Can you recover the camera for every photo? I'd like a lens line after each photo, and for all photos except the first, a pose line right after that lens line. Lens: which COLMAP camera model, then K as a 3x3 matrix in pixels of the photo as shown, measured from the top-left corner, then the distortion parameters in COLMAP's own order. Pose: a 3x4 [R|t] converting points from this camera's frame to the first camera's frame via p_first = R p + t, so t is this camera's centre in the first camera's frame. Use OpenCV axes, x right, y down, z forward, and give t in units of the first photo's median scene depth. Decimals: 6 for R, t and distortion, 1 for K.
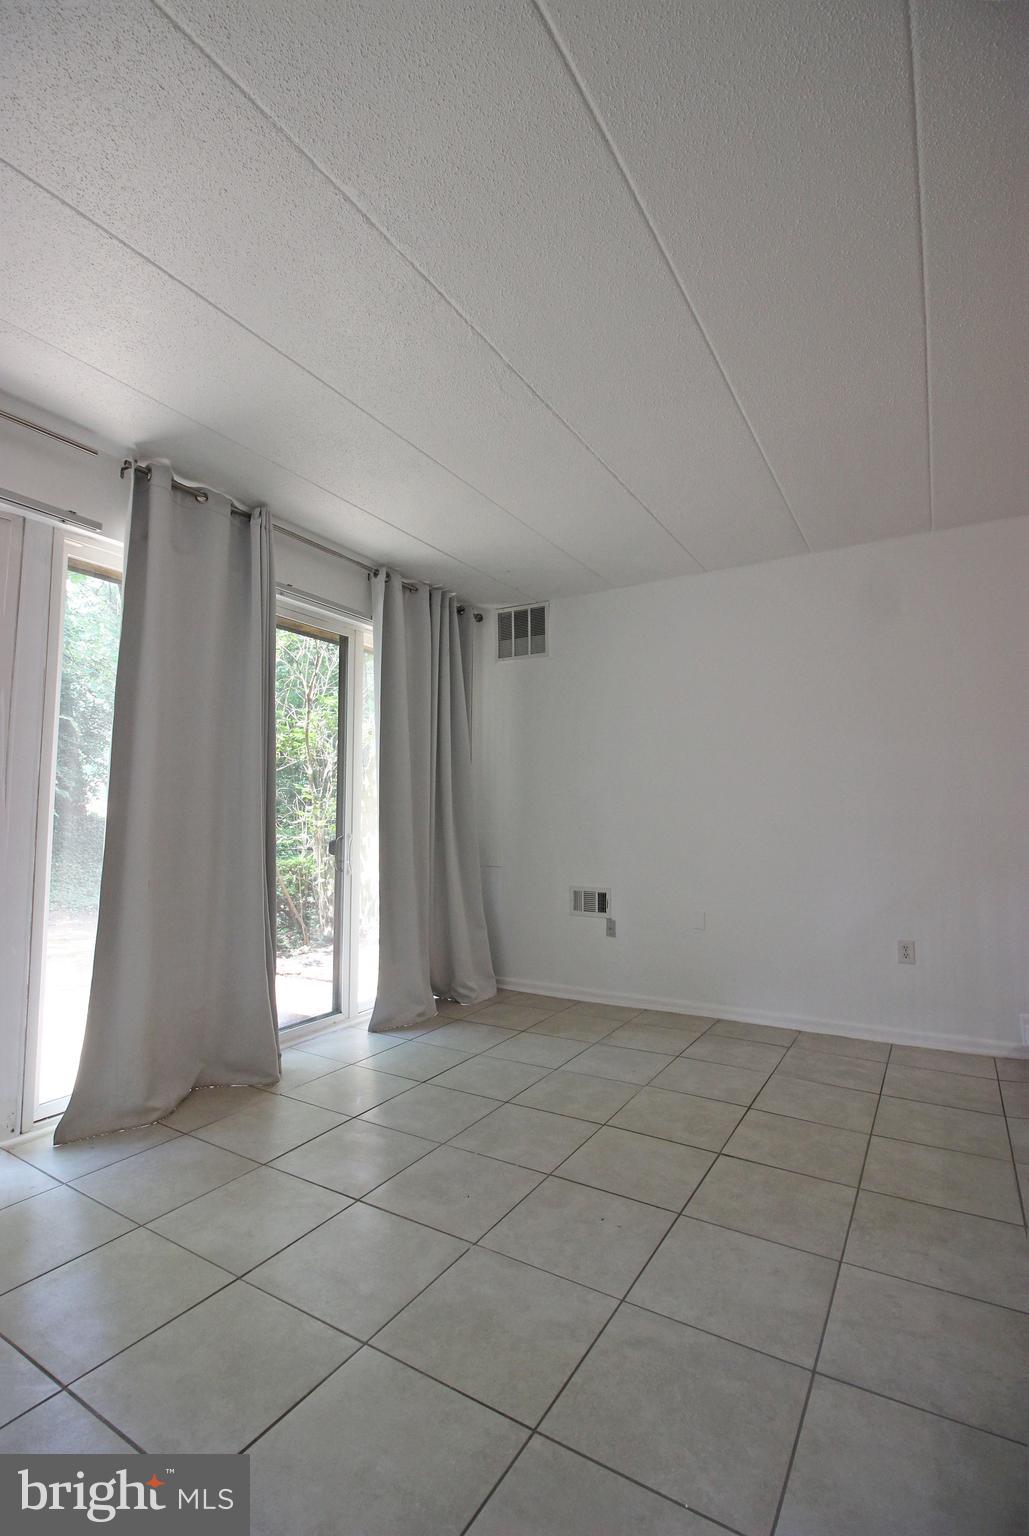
lens RADIAL K [[713.6, 0, 505.6], [0, 713.6, 755.6], [0, 0, 1]] dist [-0.002550, -0.006137]
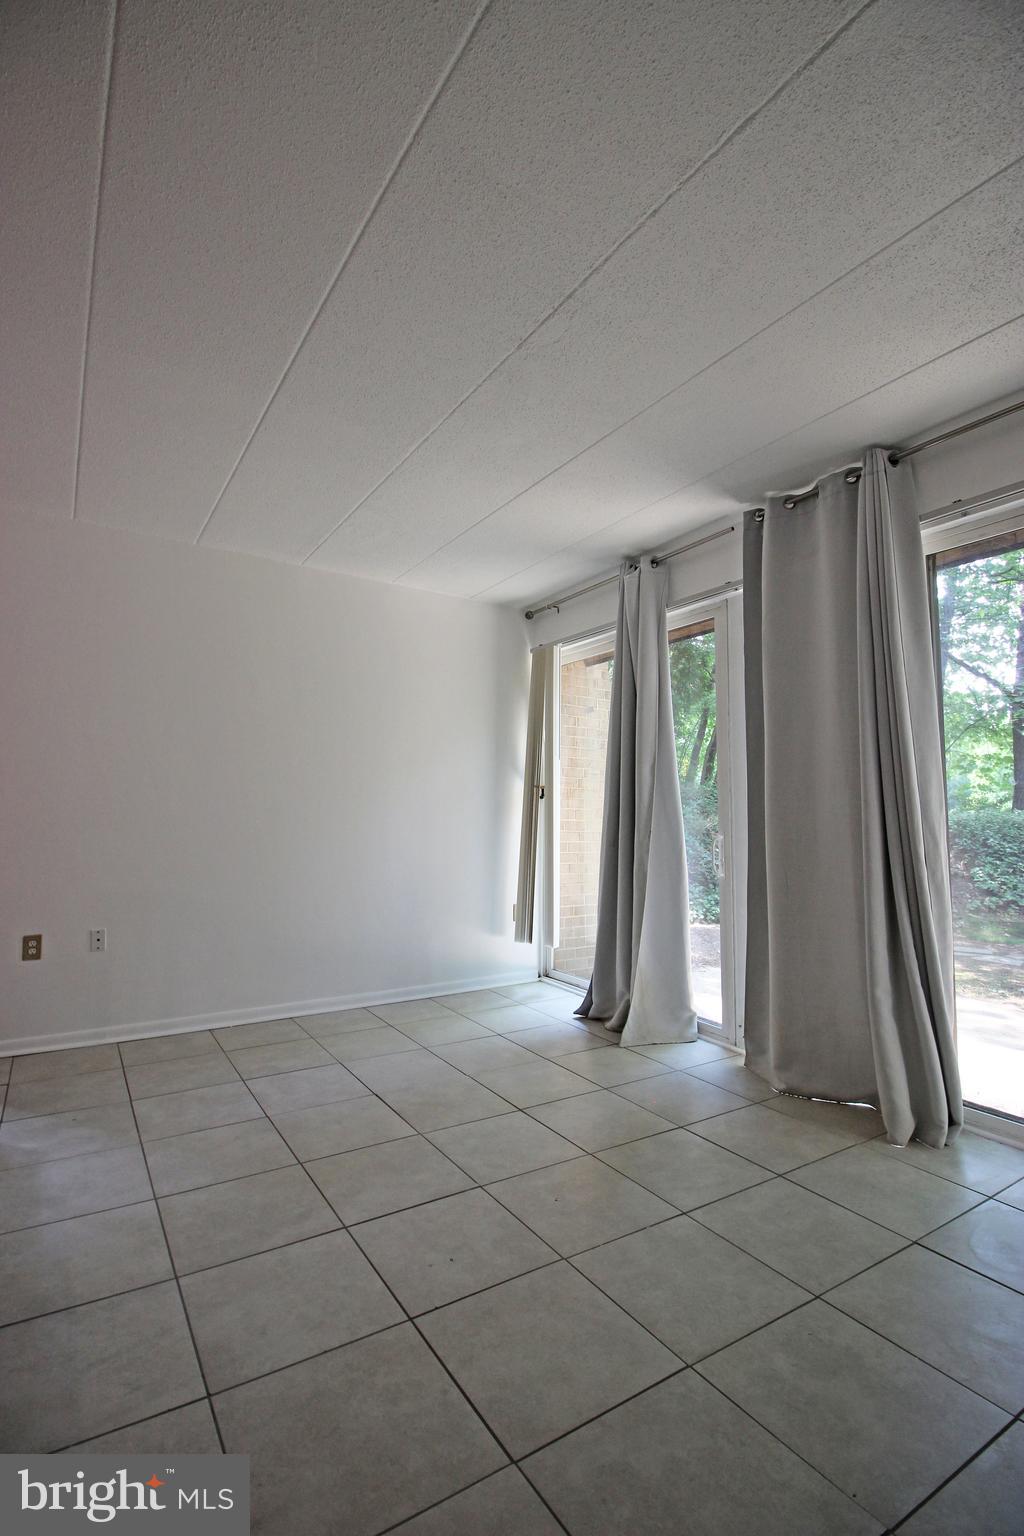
lens RADIAL K [[713.6, 0, 504.8], [0, 713.6, 768.3], [0, 0, 1]] dist [-0.002550, -0.006137]
pose [[-0.440332, -0.064629, -0.895506, 0.564244], [0.066765, 0.992287, -0.104443, 0.082263], [0.895349, -0.105778, -0.432621, 0.901638]]
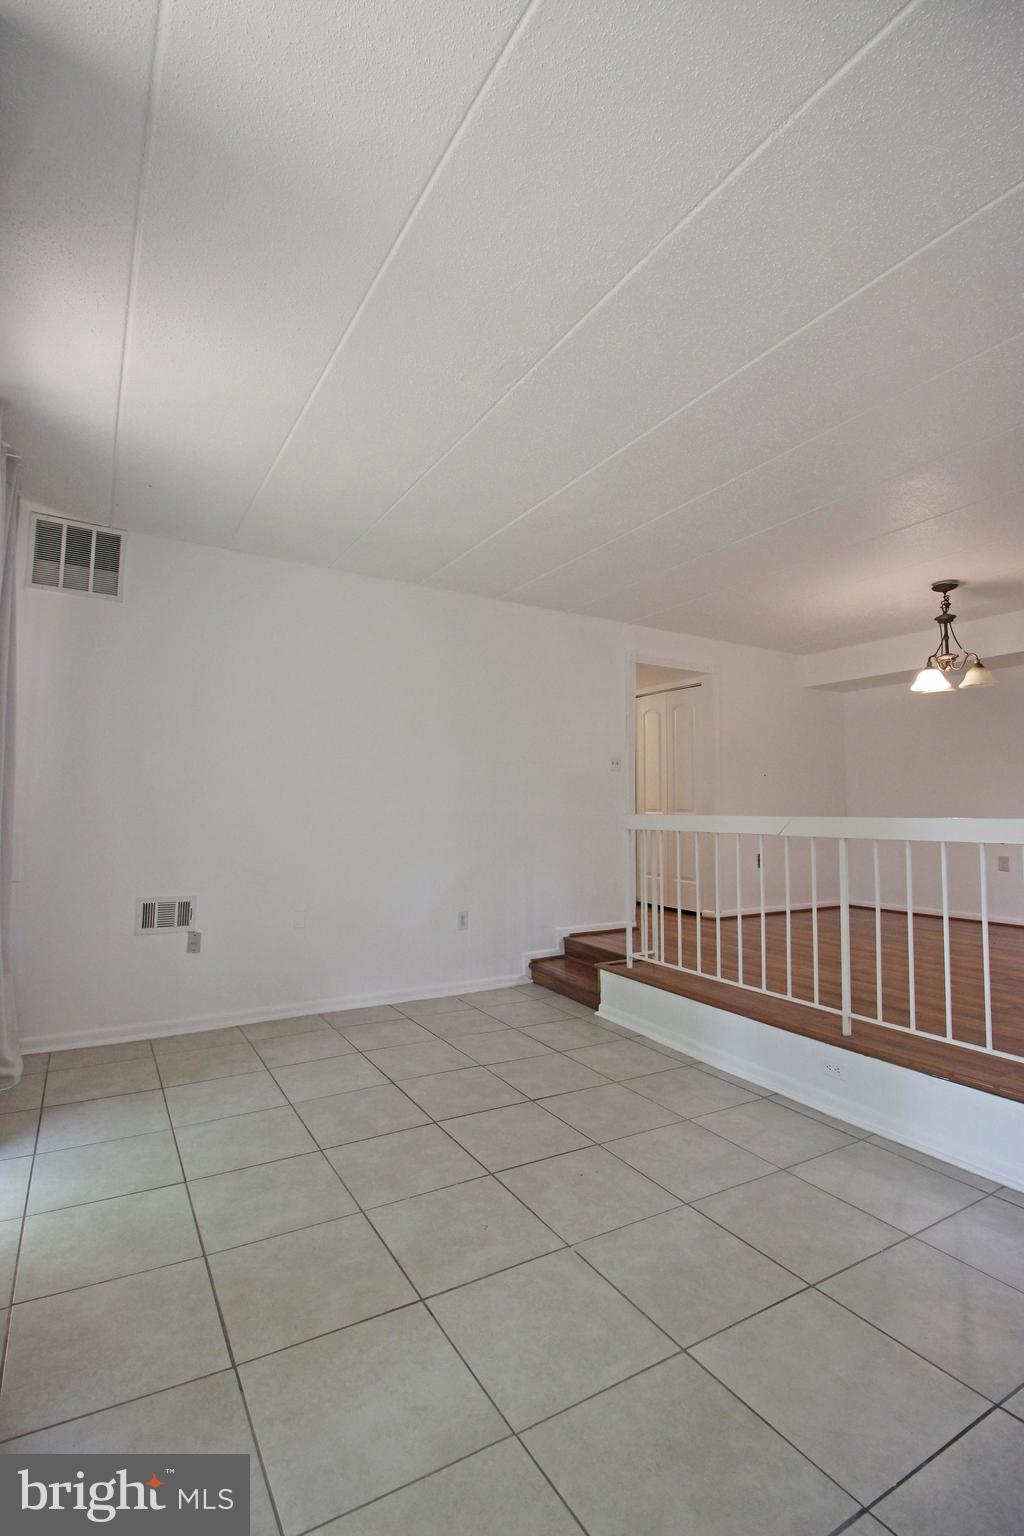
lens RADIAL K [[713.6, 0, 505.9], [0, 713.6, 757.5], [0, 0, 1]] dist [-0.002550, -0.006137]
pose [[0.464970, 0.074826, 0.882159, -0.572602], [-0.086492, 0.995495, -0.038851, 0.029740], [-0.881091, -0.058235, 0.469347, 0.367740]]
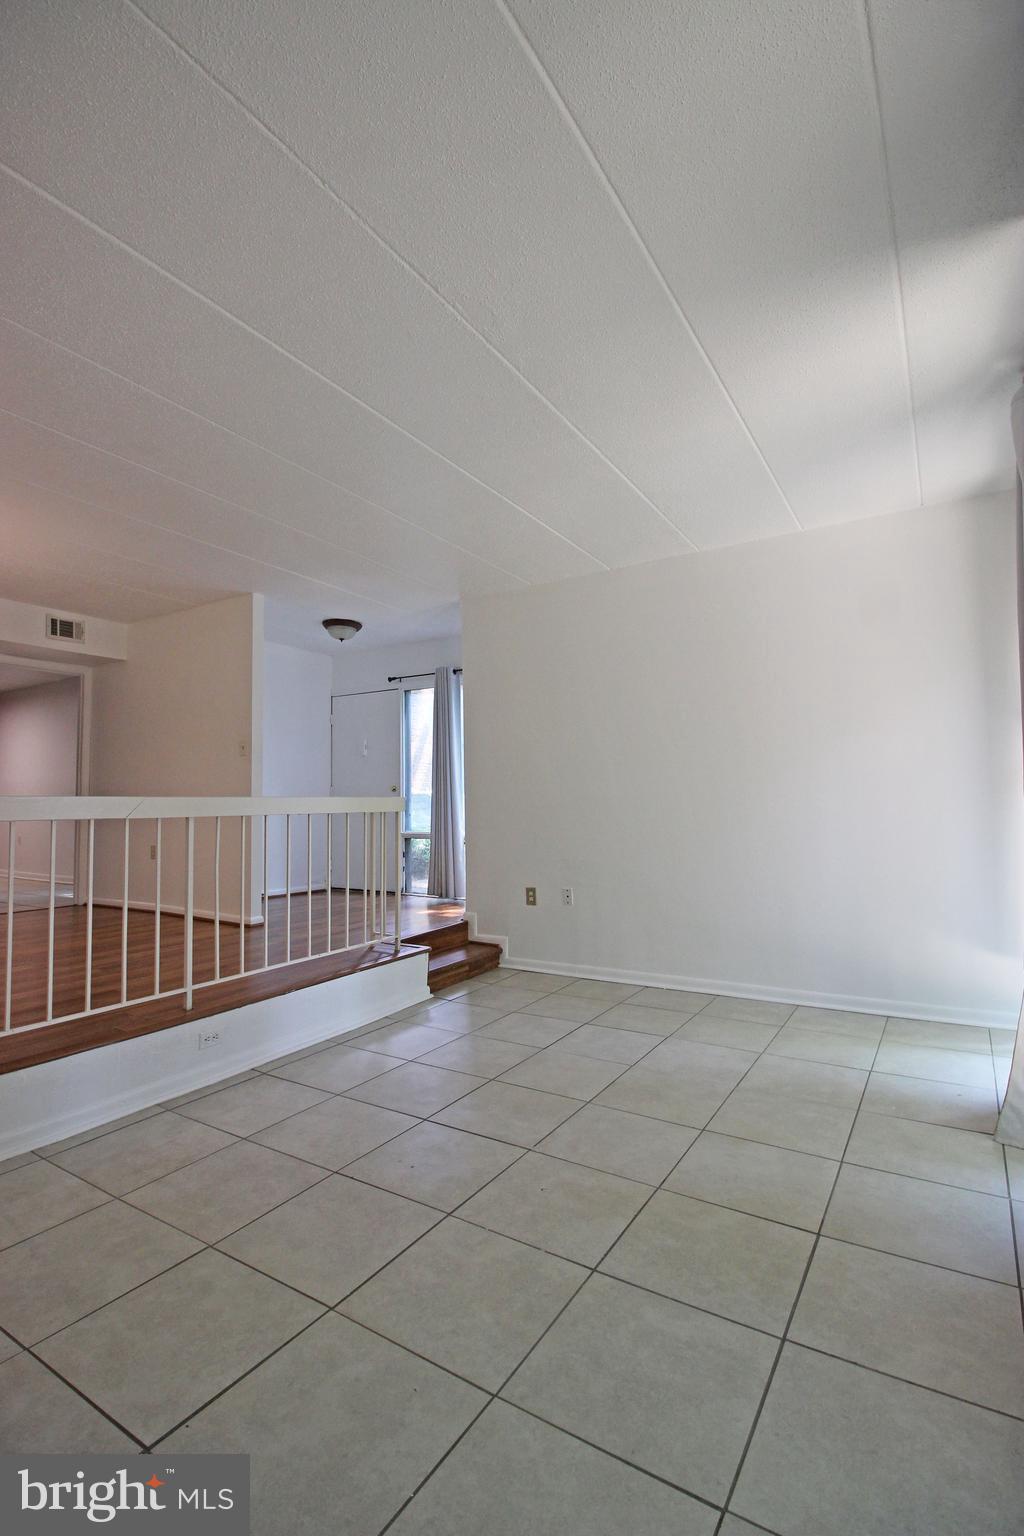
lens RADIAL K [[713.6, 0, 507.8], [0, 713.6, 774.8], [0, 0, 1]] dist [-0.002550, -0.006137]
pose [[-0.999884, 0.014601, 0.004261, -0.011821], [0.013944, 0.991847, -0.126671, 0.122816], [-0.006075, -0.126597, -0.991936, 1.272594]]
